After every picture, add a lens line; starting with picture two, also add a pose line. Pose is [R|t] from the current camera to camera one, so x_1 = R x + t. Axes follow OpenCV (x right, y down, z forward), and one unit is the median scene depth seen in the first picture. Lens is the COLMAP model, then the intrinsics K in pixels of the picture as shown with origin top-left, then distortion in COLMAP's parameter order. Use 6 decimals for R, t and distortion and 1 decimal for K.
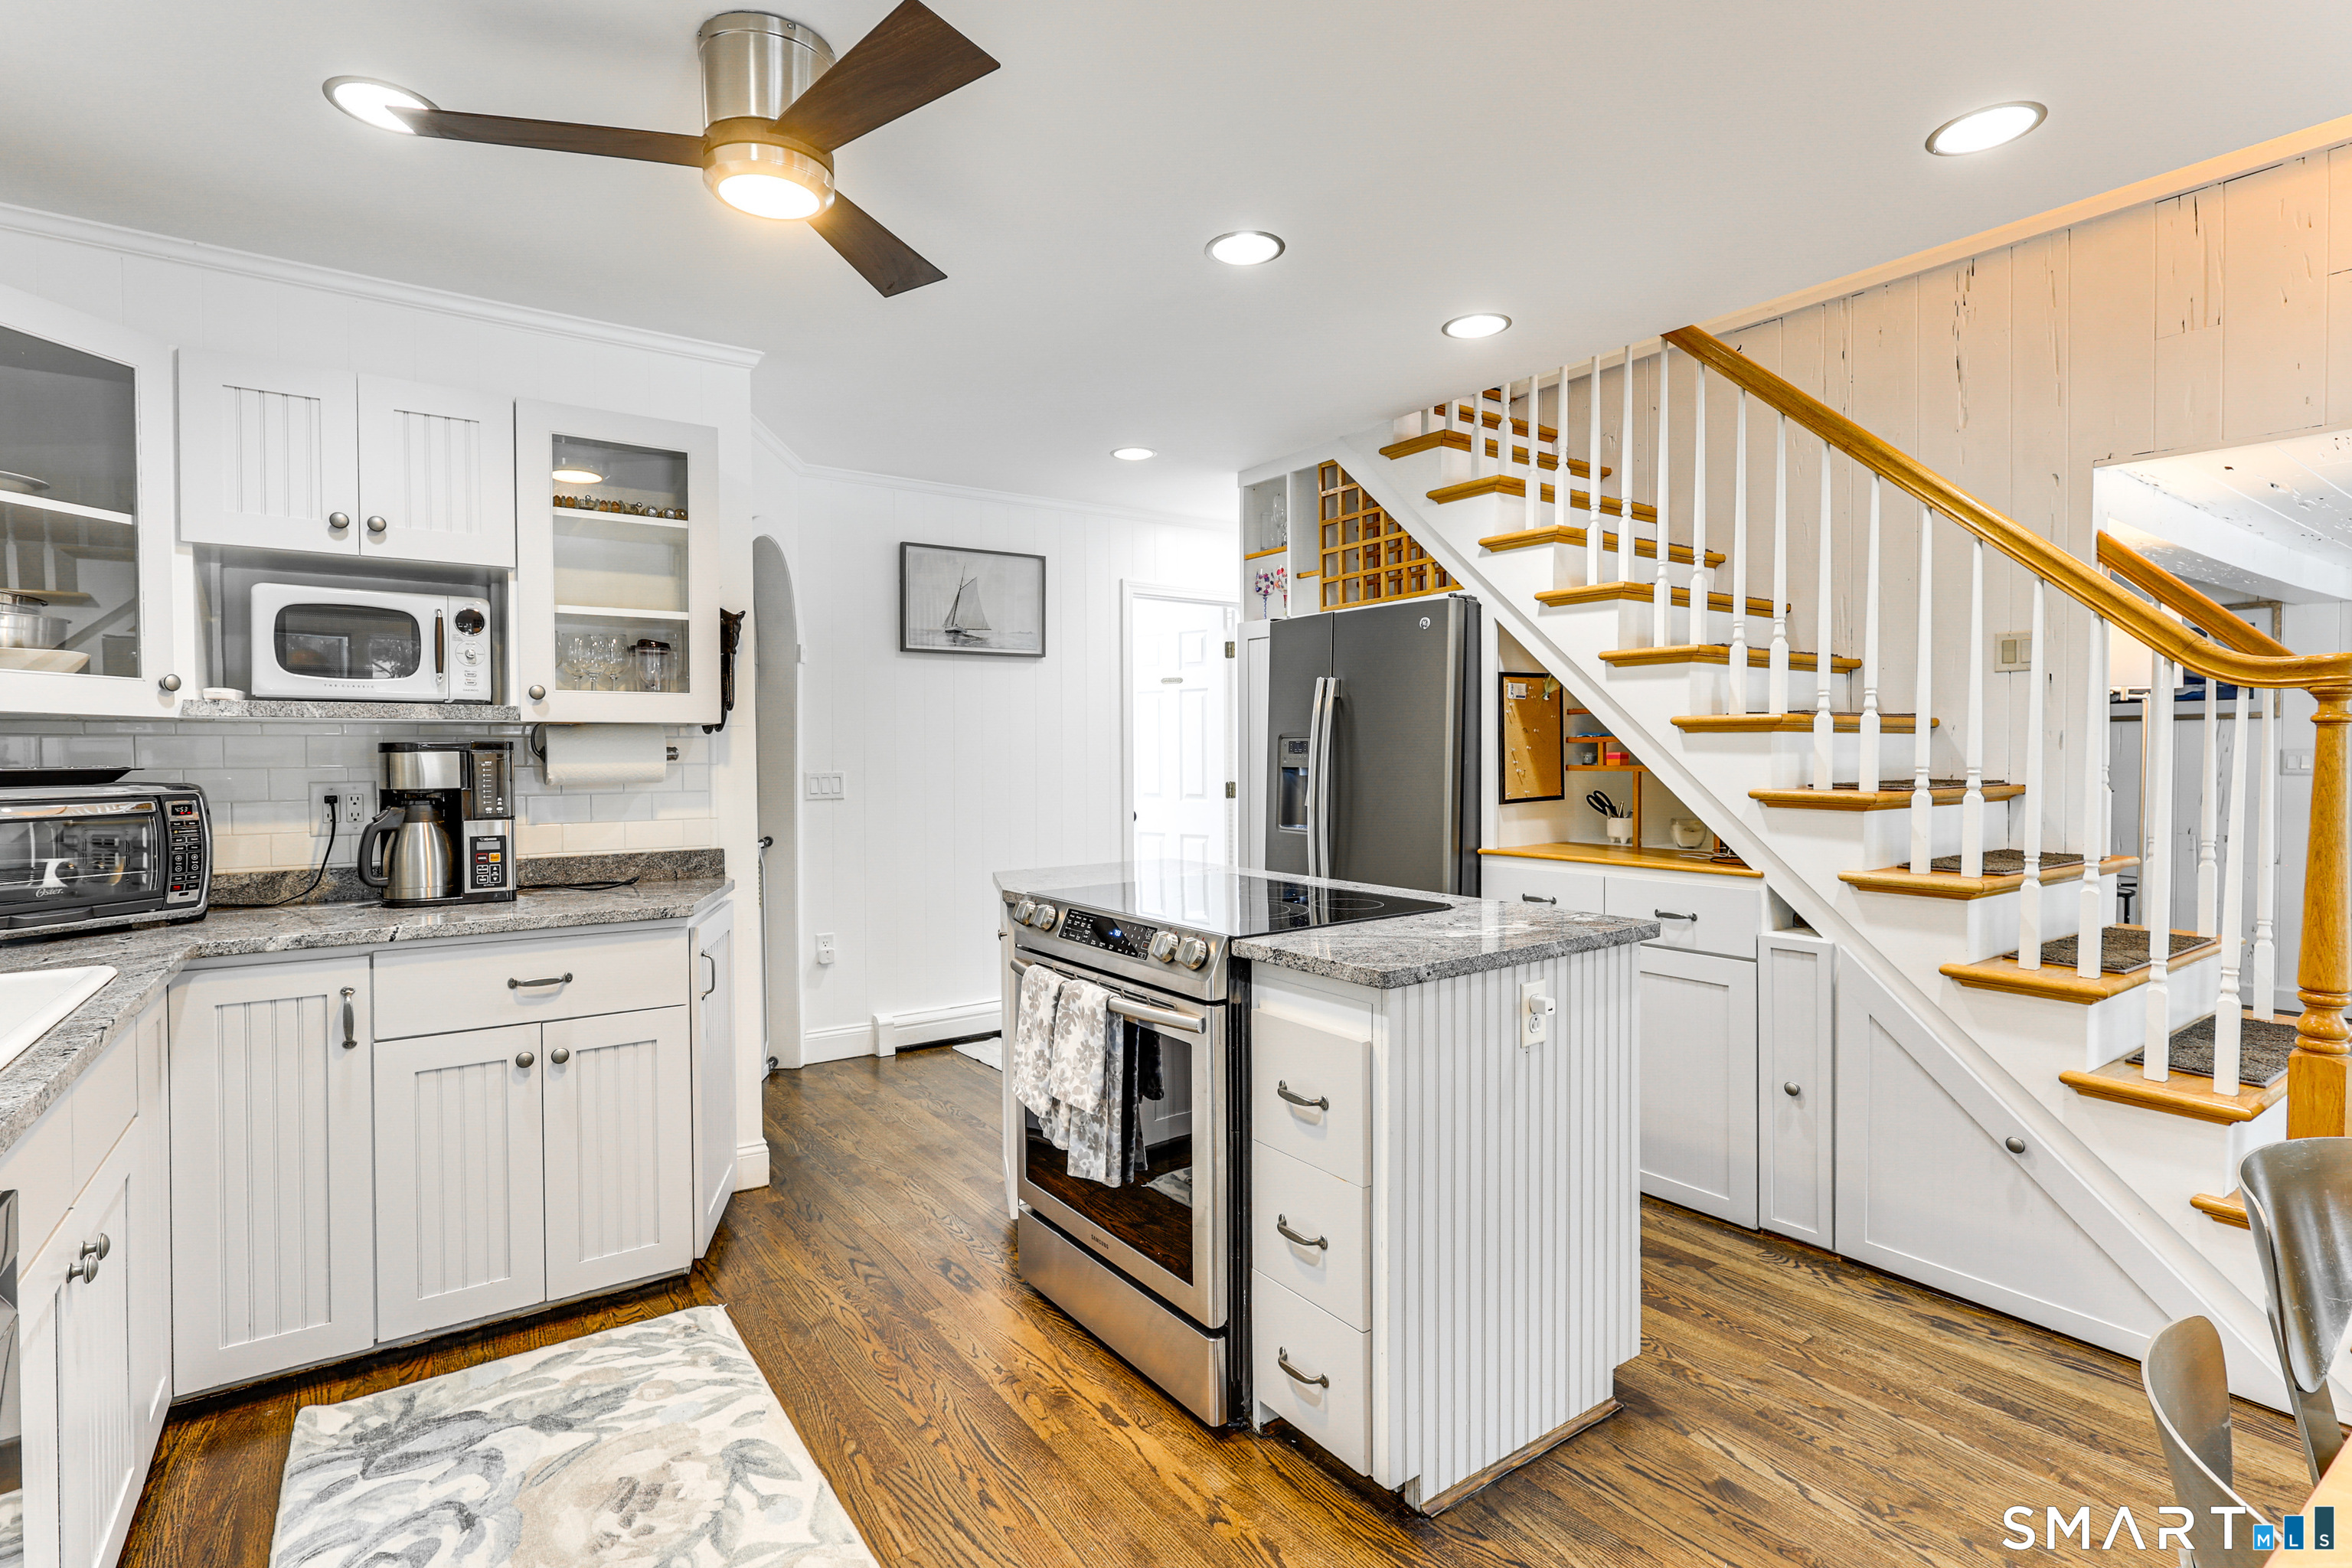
lens RADIAL K [[1097.5, 0, 1162.4], [0, 1097.5, 776.2], [0, 0, 1]] dist [0.002761, 0.000879]
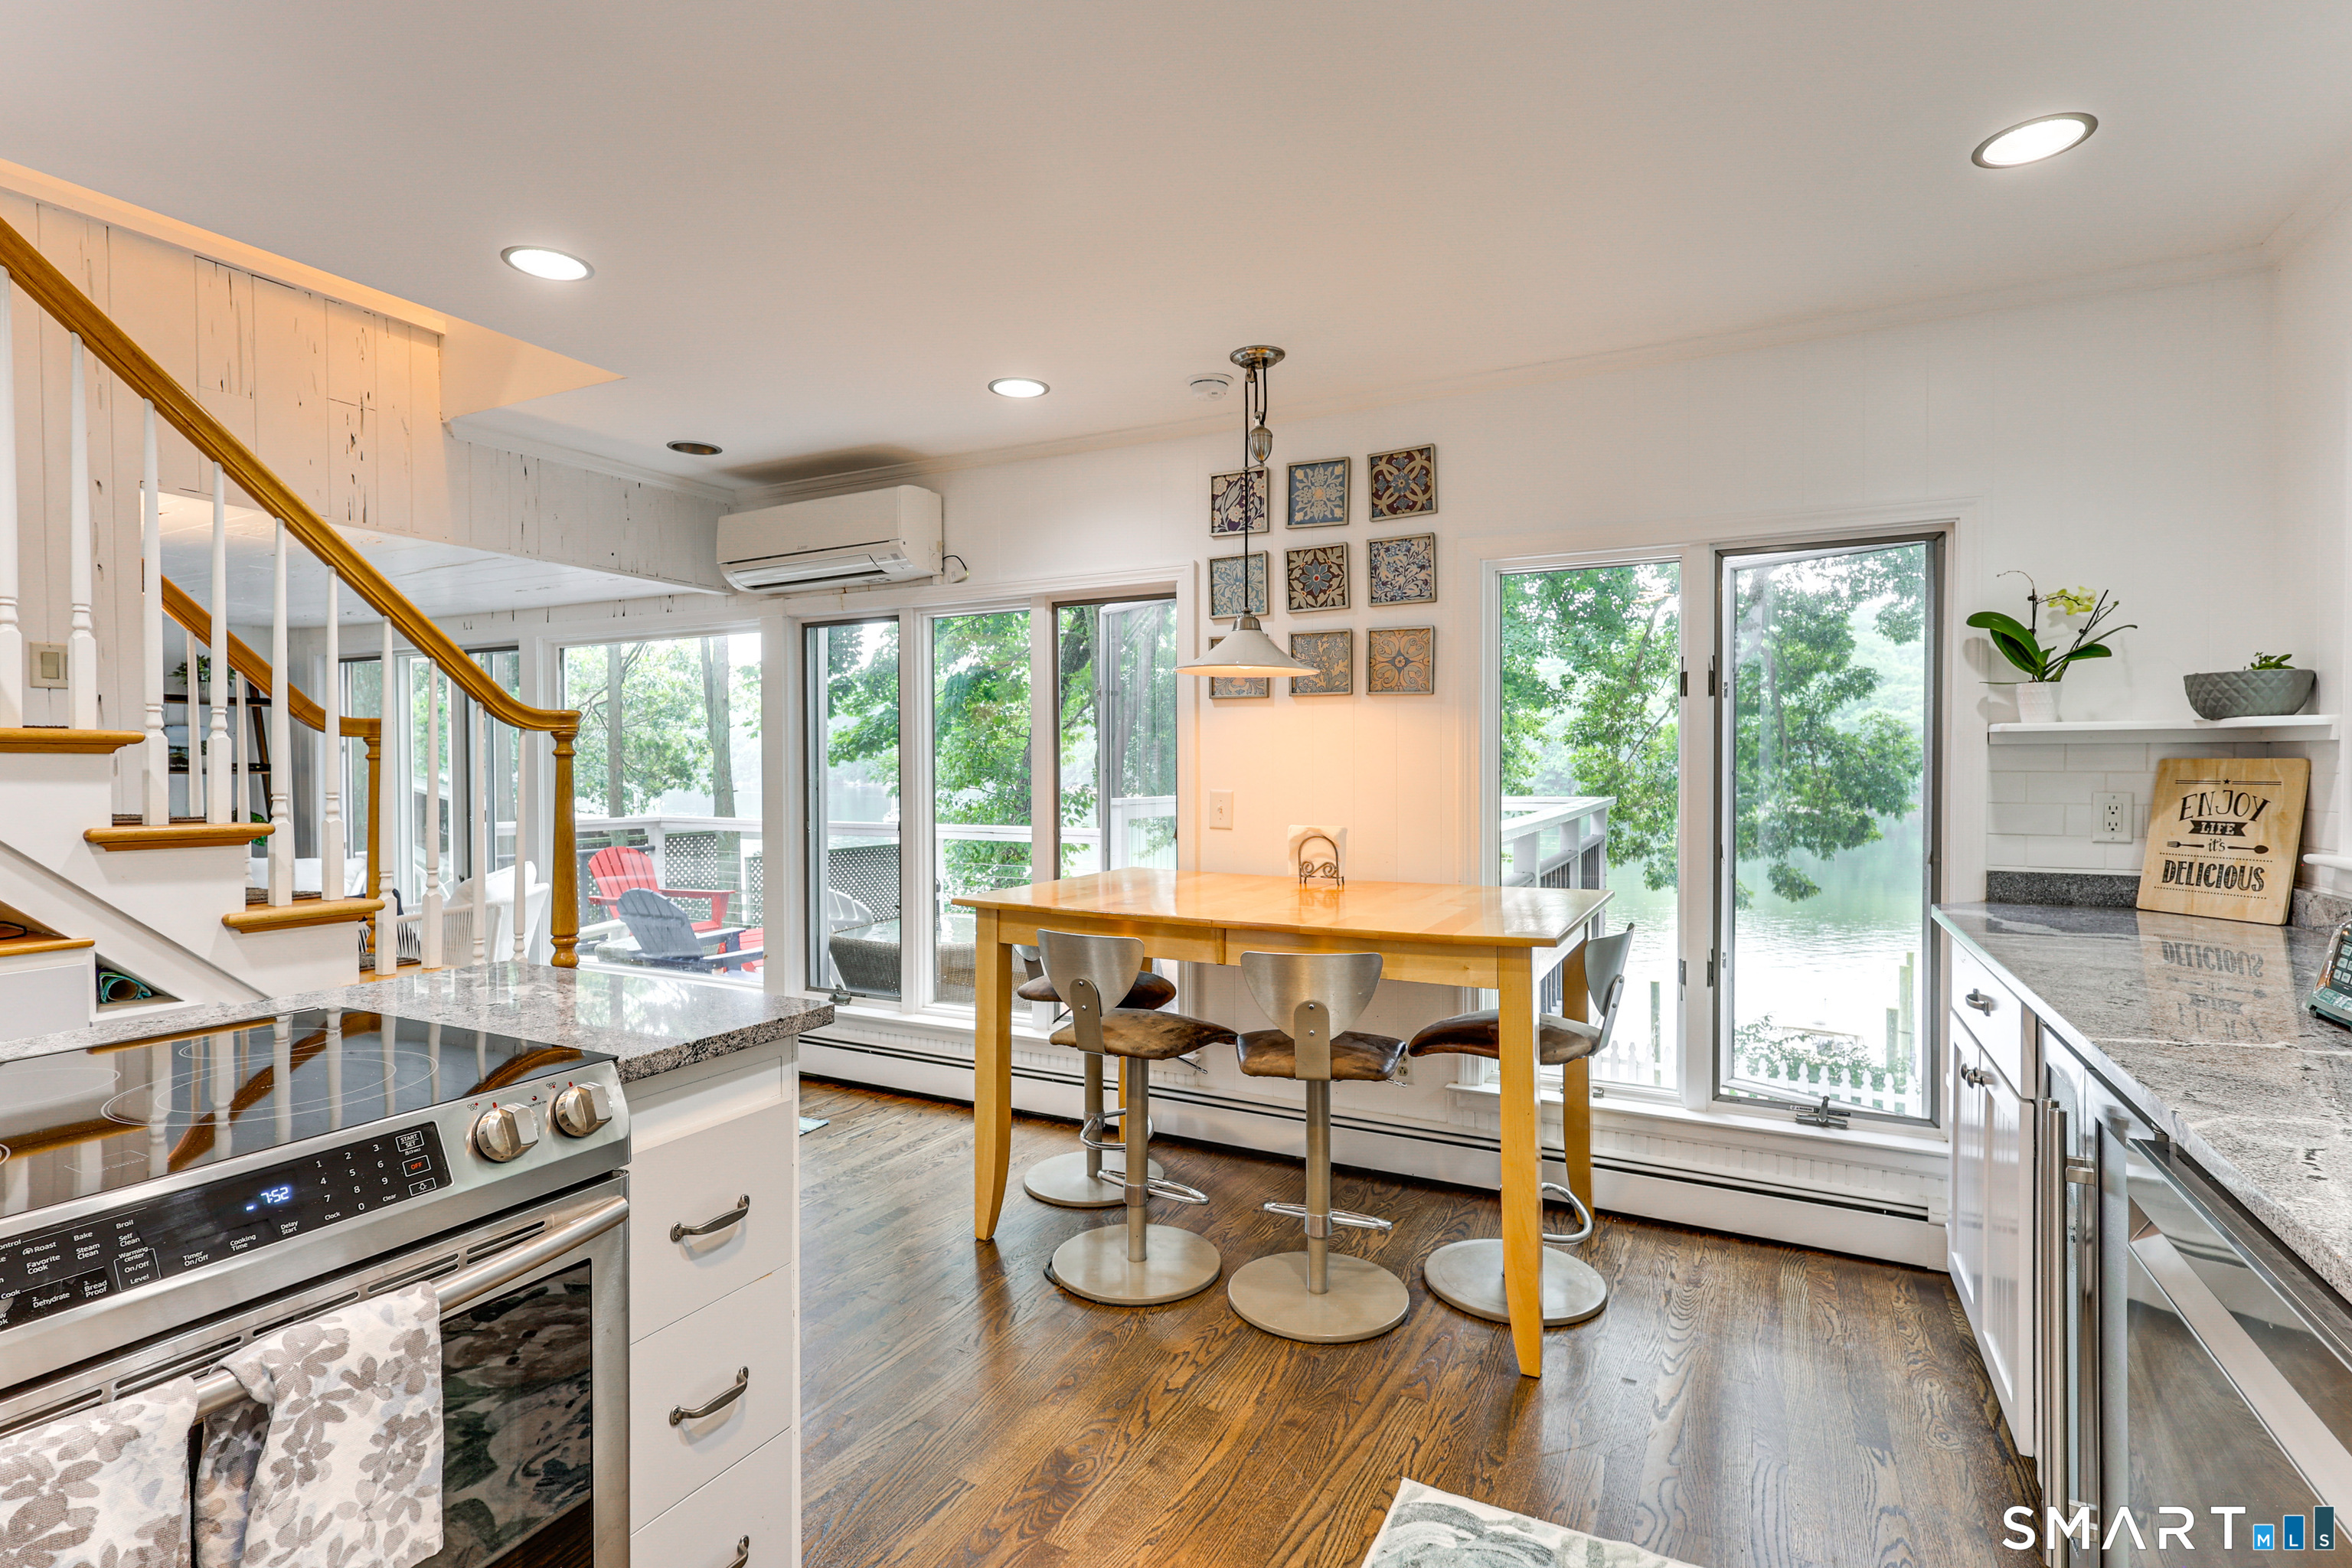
lens RADIAL K [[1097.5, 0, 1162.4], [0, 1097.5, 776.2], [0, 0, 1]] dist [0.002761, 0.000879]
pose [[-0.458019, -0.001749, 0.888941, -0.436841], [0.028672, 0.999449, 0.016739, -0.015079], [-0.888480, 0.033155, -0.457717, 0.651955]]
